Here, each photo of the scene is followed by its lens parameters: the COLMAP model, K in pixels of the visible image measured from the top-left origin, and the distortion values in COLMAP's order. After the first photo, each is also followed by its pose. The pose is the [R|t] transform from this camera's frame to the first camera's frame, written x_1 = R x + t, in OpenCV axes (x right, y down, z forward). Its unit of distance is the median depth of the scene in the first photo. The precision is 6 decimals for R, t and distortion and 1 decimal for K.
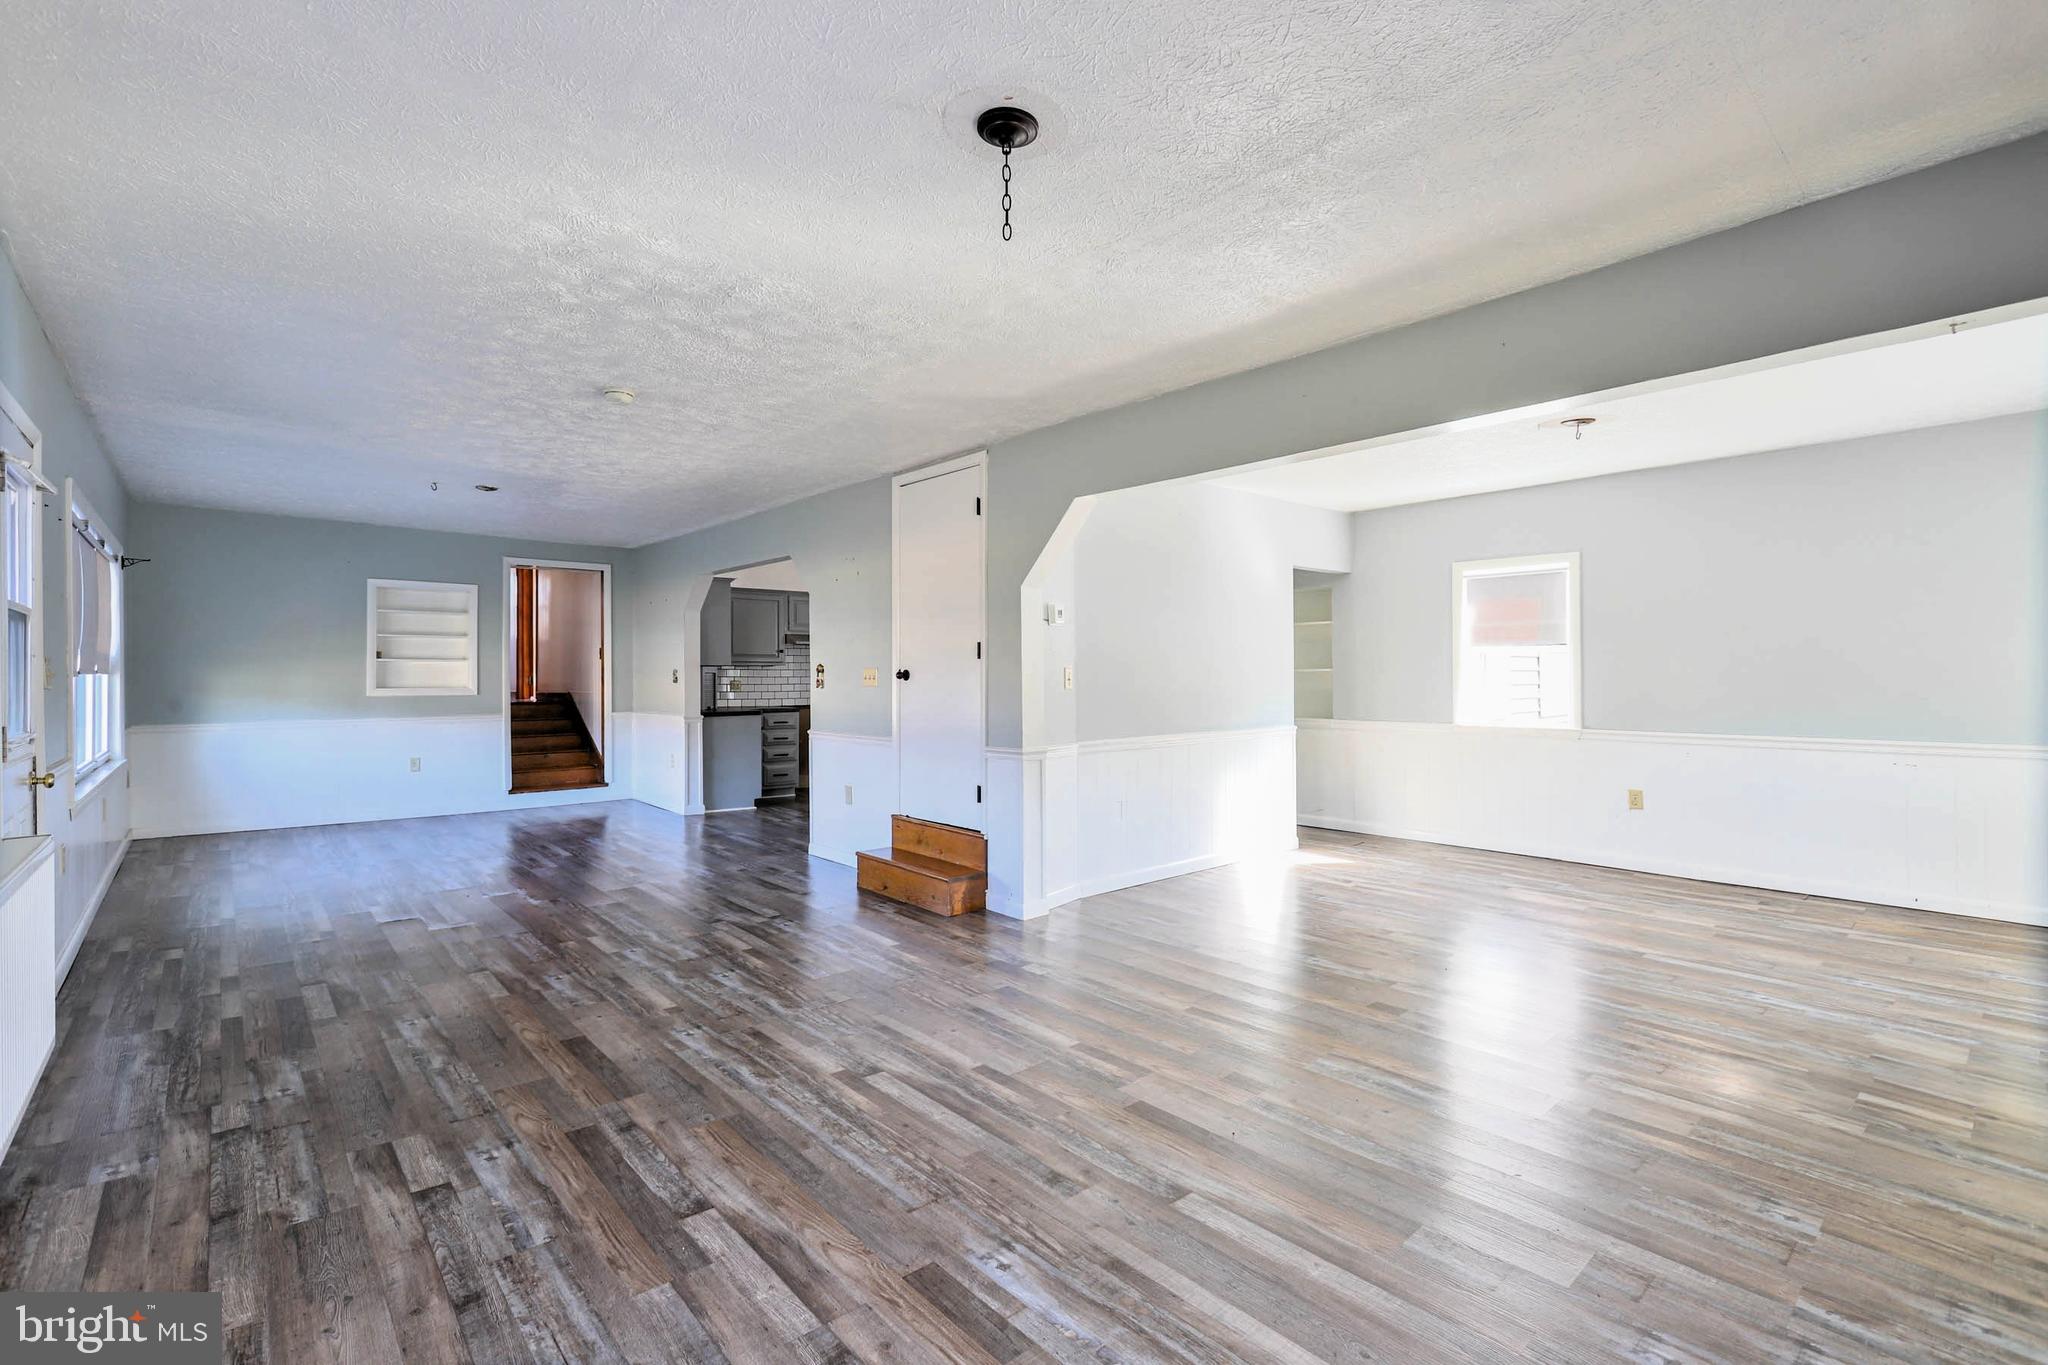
lens RADIAL K [[915.1, 0, 1034.1], [0, 915.1, 679.9], [0, 0, 1]] dist [0.004552, 0.000666]
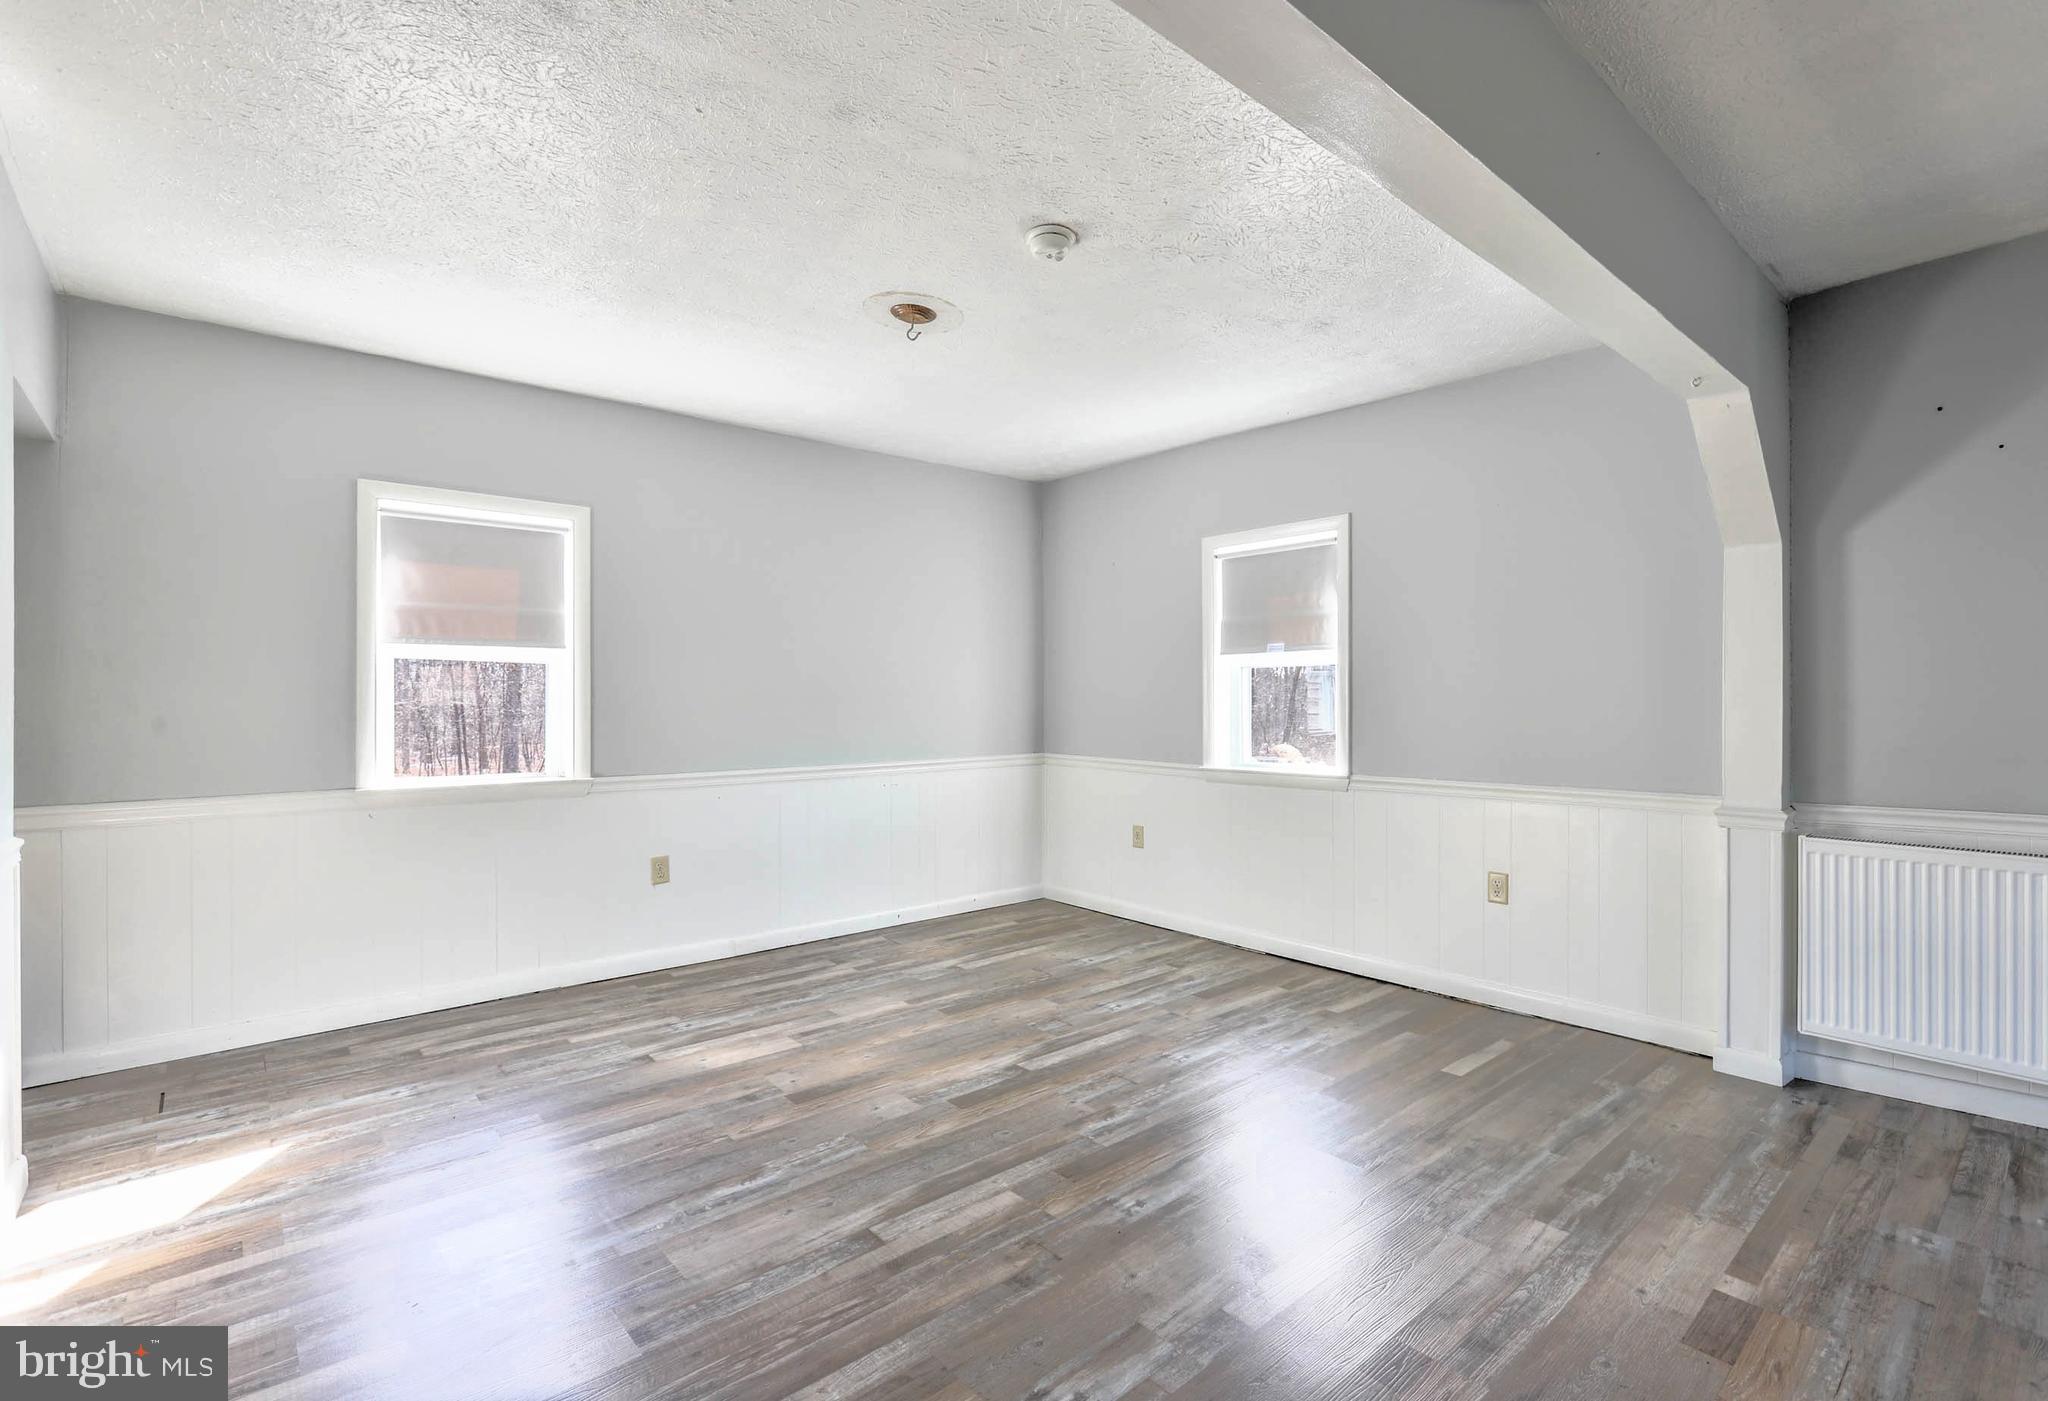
lens RADIAL K [[926.8, 0, 1028.9], [0, 926.8, 697.4], [0, 0, 1]] dist [-0.000953, 0.001040]
pose [[0.012574, 0.006080, 0.999902, -0.122932], [0.002785, 0.999977, -0.006116, 0.001927], [-0.999917, 0.002862, 0.012557, 1.246104]]
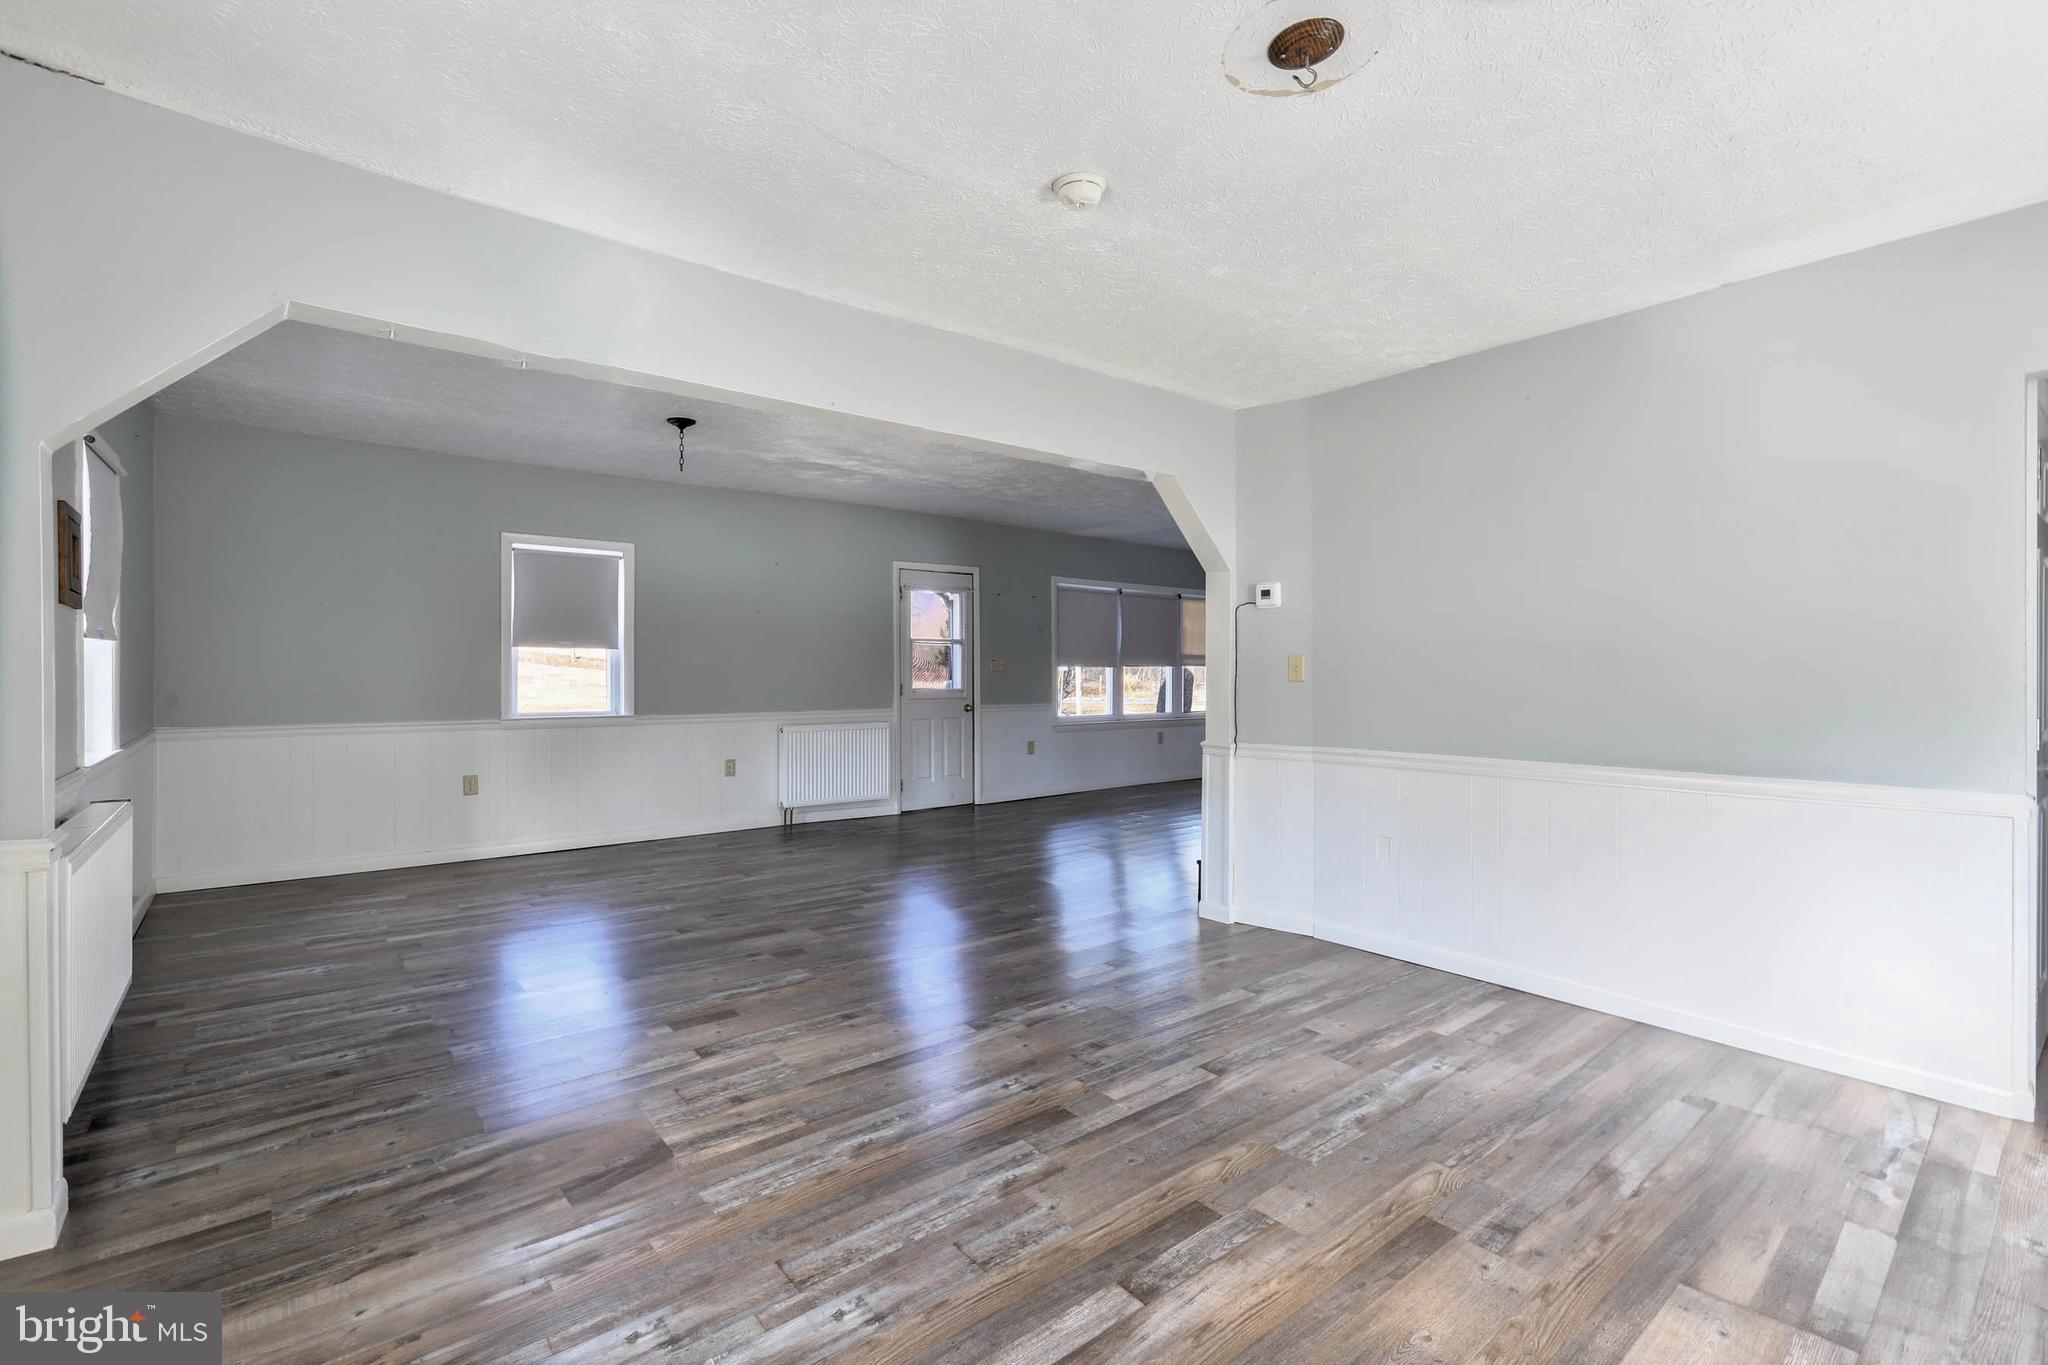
lens RADIAL K [[915.1, 0, 1024.6], [0, 915.1, 675.2], [0, 0, 1]] dist [0.004552, 0.000666]
pose [[-0.038681, 0.008706, -0.999214, 1.407430], [-0.002359, 0.999958, 0.008804, -0.004675], [0.999249, 0.002697, -0.038659, 1.221215]]
